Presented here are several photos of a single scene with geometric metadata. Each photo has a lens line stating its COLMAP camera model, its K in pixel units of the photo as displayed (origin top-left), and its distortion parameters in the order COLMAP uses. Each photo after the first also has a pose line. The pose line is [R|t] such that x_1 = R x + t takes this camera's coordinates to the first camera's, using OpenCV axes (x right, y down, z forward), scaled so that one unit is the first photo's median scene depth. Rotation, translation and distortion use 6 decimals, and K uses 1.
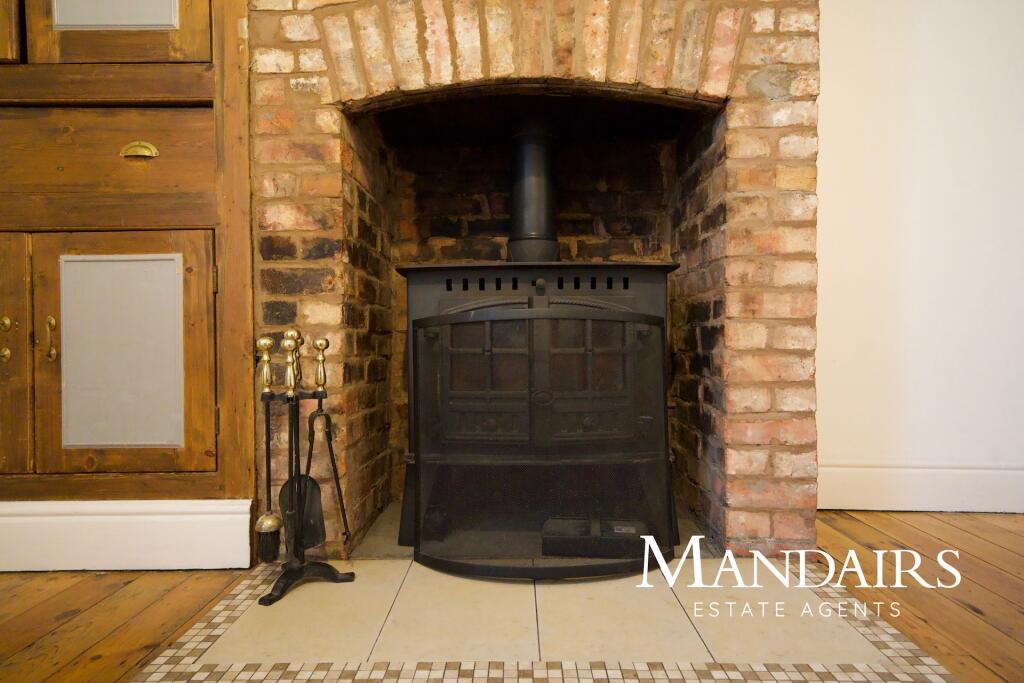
lens RADIAL K [[571.4, 0, 512.0], [0, 571.4, 341.5], [0, 0, 1]] dist [0.028167, 0.000050]
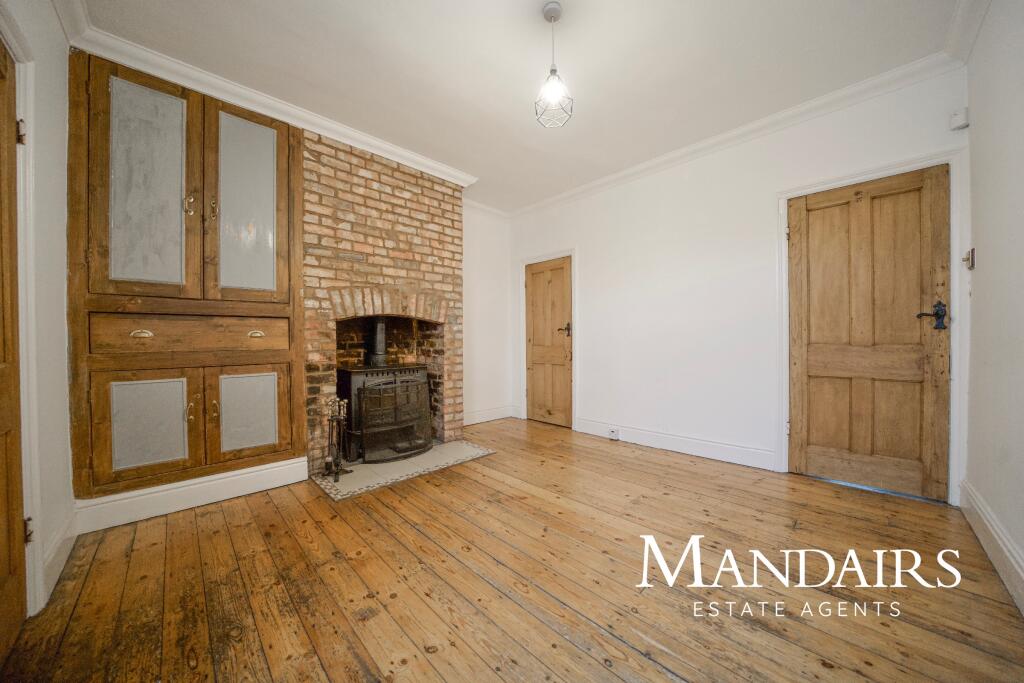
lens RADIAL K [[343.8, 0, 512.0], [0, 343.8, 341.5], [0, 0, 1]] dist [-0.025857, -0.000011]
pose [[0.702606, 0.001572, 0.711578, -0.927737], [0.005363, 0.999957, -0.007504, -0.278995], [-0.711559, 0.009089, 0.702567, -0.919340]]
